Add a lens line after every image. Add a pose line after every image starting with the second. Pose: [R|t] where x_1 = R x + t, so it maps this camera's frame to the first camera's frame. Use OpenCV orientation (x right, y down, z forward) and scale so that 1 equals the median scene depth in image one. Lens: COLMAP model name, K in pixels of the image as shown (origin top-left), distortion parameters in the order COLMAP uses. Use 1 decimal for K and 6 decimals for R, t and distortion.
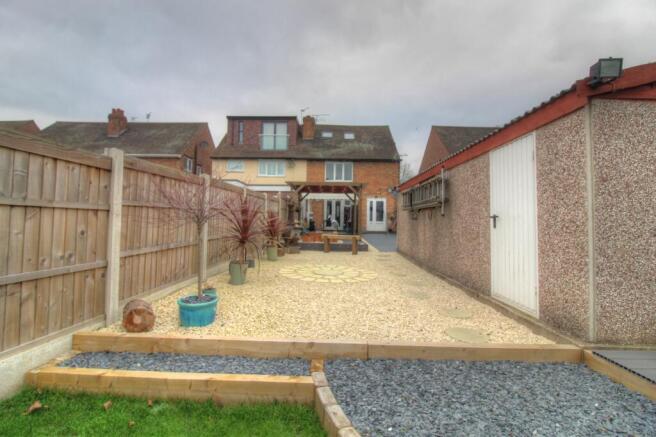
lens RADIAL K [[306.9, 0, 328.0], [0, 306.9, 218.7], [0, 0, 1]] dist [-0.018676, -0.004409]
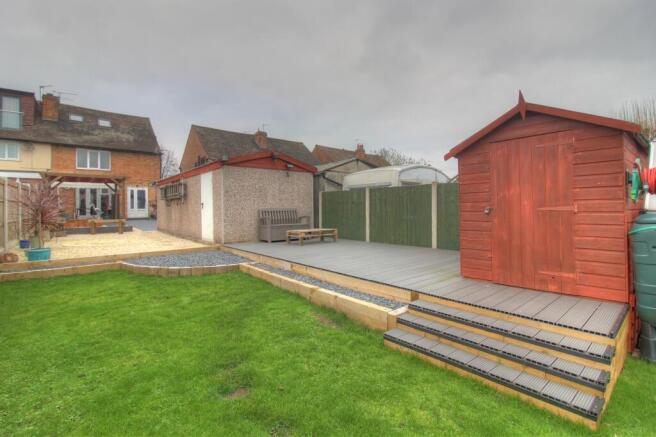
lens RADIAL K [[306.9, 0, 333.3], [0, 306.9, 208.0], [0, 0, 1]] dist [-0.018676, -0.004409]
pose [[0.743561, -0.021061, 0.668337, -0.046845], [0.015127, 0.999778, 0.014675, 0.000905], [-0.668497, -0.000802, 0.743714, -0.255538]]
